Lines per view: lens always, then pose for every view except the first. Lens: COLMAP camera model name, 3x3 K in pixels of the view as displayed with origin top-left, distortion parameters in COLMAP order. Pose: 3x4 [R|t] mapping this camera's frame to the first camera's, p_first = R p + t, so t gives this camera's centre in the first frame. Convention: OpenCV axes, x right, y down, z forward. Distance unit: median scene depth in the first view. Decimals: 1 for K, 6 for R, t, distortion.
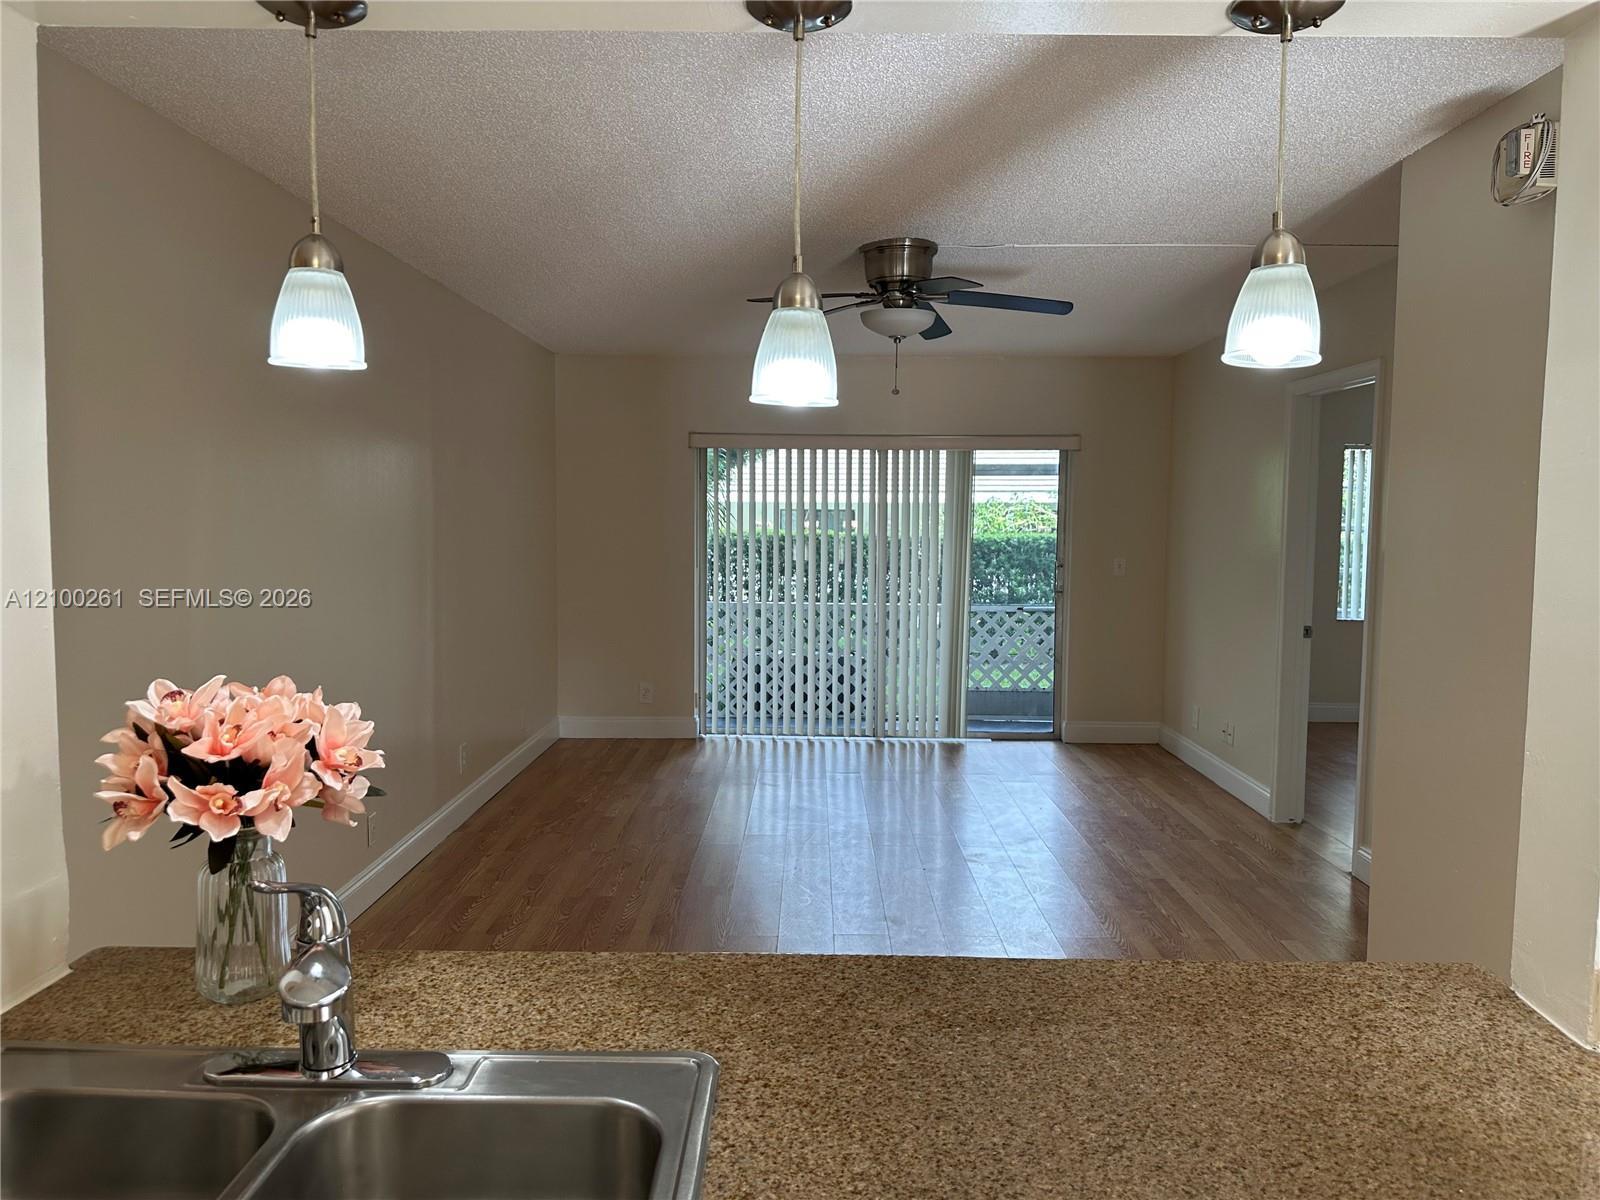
lens RADIAL K [[1124.9, 0, 801.3], [0, 1124.9, 598.5], [0, 0, 1]] dist [0.001025, -0.000006]
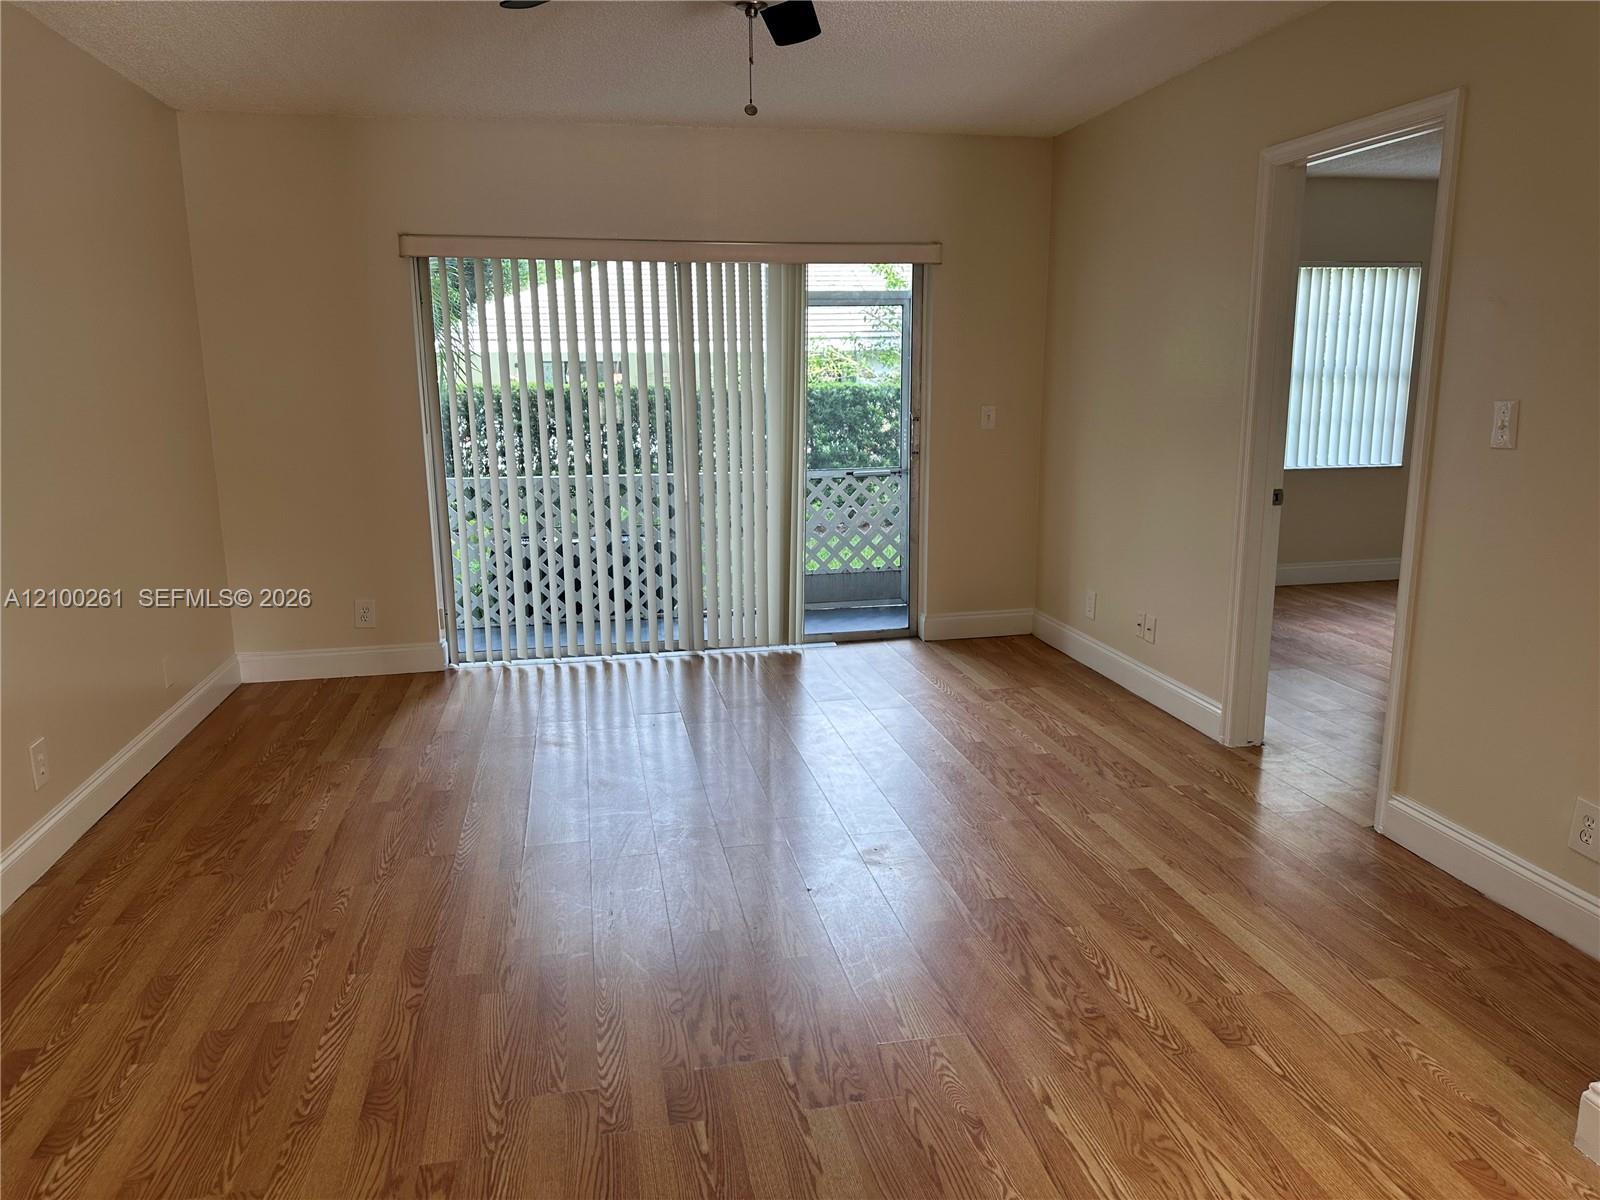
lens RADIAL K [[1115.6, 0, 822.1], [0, 1115.6, 603.8], [0, 0, 1]] dist [0.093019, -0.157353]
pose [[0.974357, -0.061001, 0.216580, -0.010782], [0.032035, 0.990353, 0.134816, -0.009261], [-0.222715, -0.124421, 0.966911, 0.249980]]
